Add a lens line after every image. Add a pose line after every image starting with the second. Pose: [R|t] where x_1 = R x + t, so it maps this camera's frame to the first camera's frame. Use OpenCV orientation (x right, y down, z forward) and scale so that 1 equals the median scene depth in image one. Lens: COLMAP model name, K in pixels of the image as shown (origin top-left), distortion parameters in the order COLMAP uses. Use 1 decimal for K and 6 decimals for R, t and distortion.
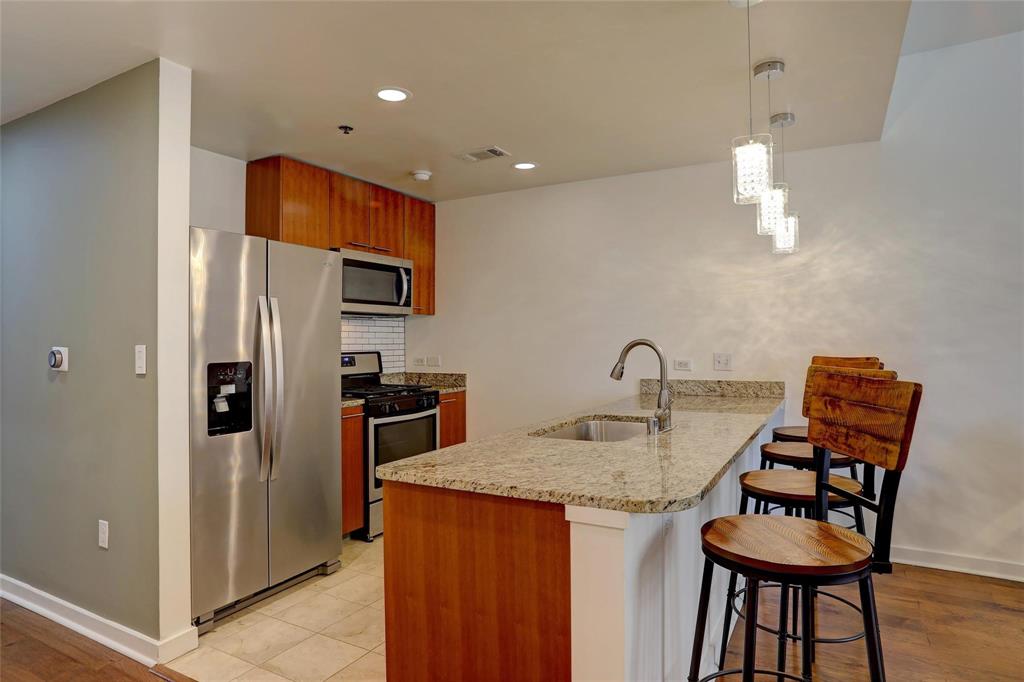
lens RADIAL K [[590.9, 0, 512.0], [0, 590.9, 341.0], [0, 0, 1]] dist [-0.071398, 0.039736]
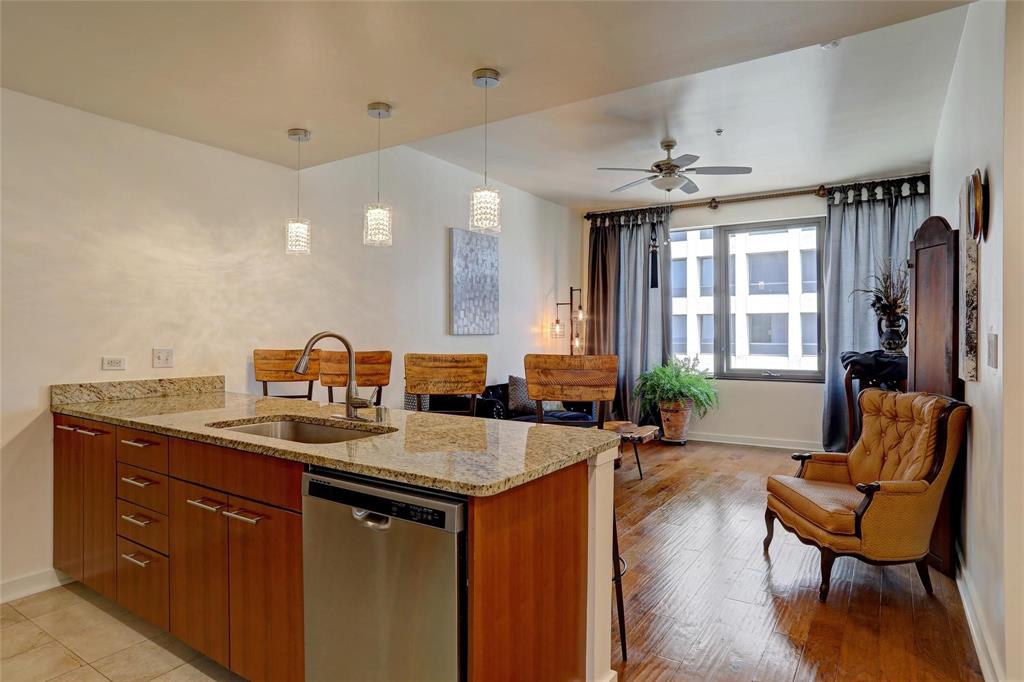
lens RADIAL K [[580.7, 0, 508.8], [0, 580.7, 341.4], [0, 0, 1]] dist [-0.082811, 0.061722]
pose [[0.072732, -0.001174, 0.997351, -0.476086], [-0.004096, 0.999991, 0.001475, 0.006891], [-0.997343, -0.004193, 0.072726, 0.420805]]
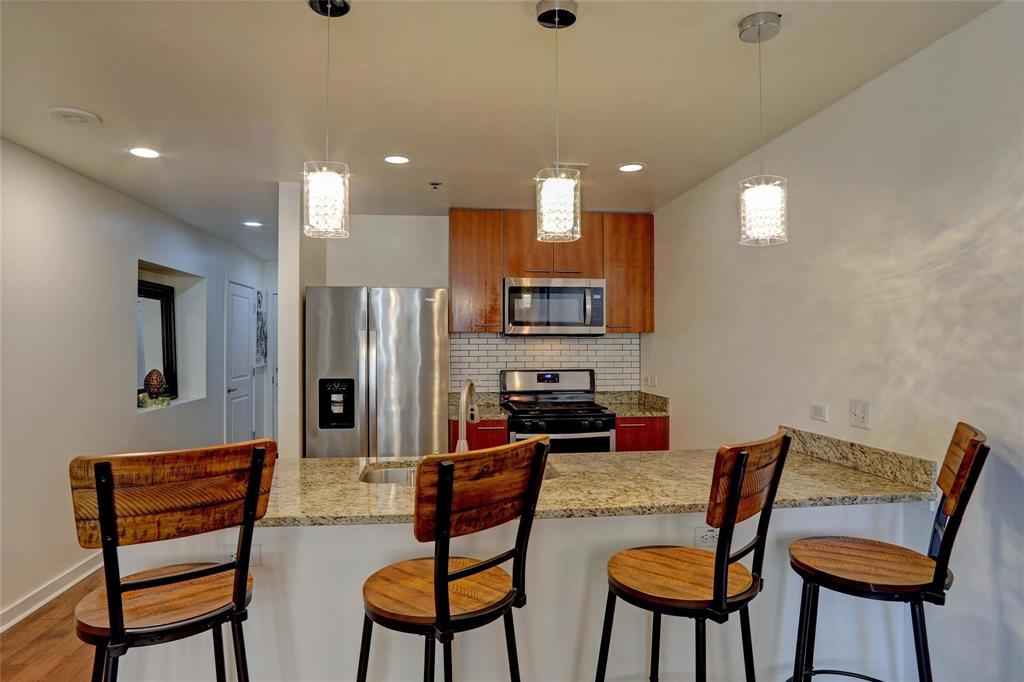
lens RADIAL K [[590.9, 0, 512.0], [0, 590.9, 341.0], [0, 0, 1]] dist [-0.071398, 0.039736]
pose [[0.595855, 0.005087, -0.803076, 0.646040], [-0.004406, 0.999986, 0.003065, -0.042496], [0.803080, 0.001712, 0.595869, 0.350090]]
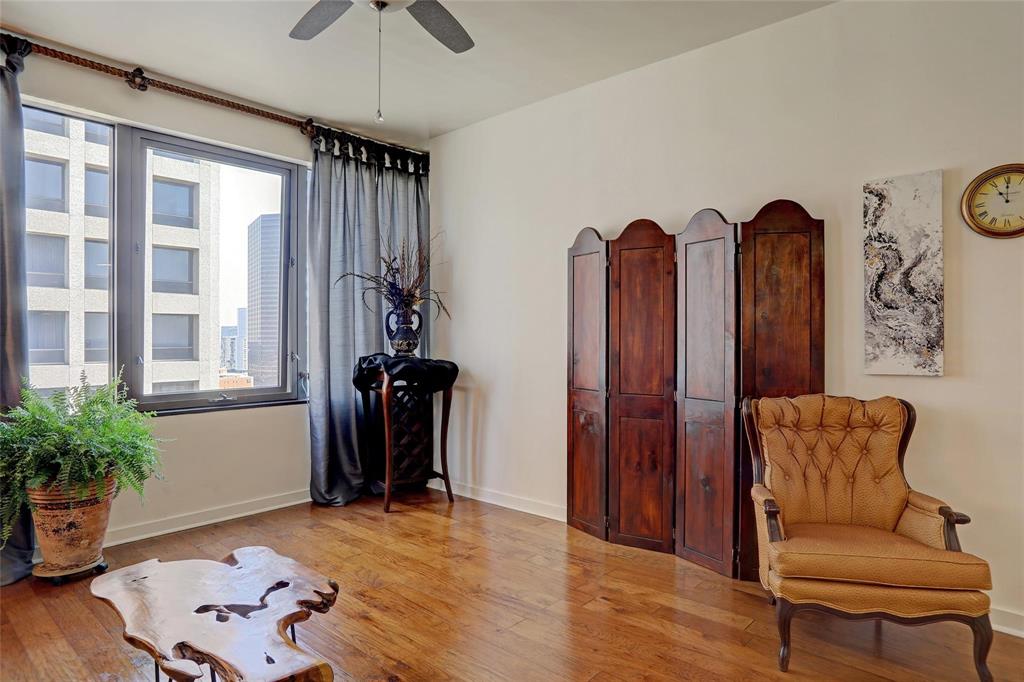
lens RADIAL K [[590.9, 0, 512.0], [0, 590.9, 341.0], [0, 0, 1]] dist [-0.071398, 0.039736]
pose [[-0.978497, 0.010591, 0.205987, 0.591412], [0.010826, 0.999941, 0.000014, 0.006019], [-0.205975, 0.002244, -0.978555, 0.698440]]
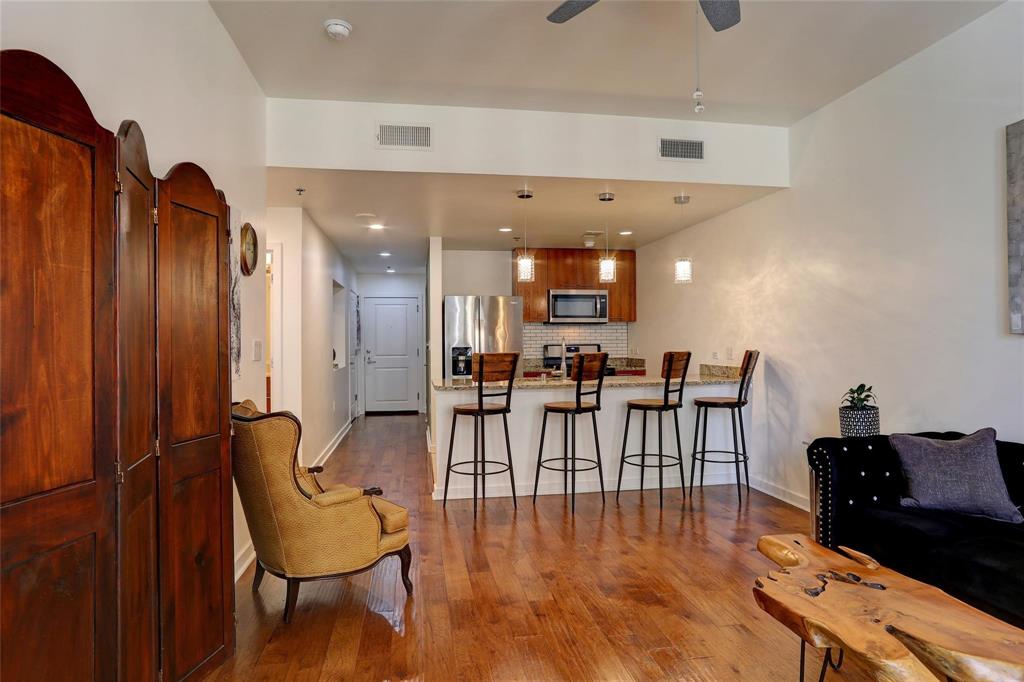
lens RADIAL K [[580.7, 0, 508.8], [0, 580.7, 341.4], [0, 0, 1]] dist [-0.082811, 0.061722]
pose [[0.625791, 0.004962, -0.779975, 1.138281], [0.001718, 0.999969, 0.007740, -0.004624], [0.779989, -0.006183, 0.625763, -0.297303]]
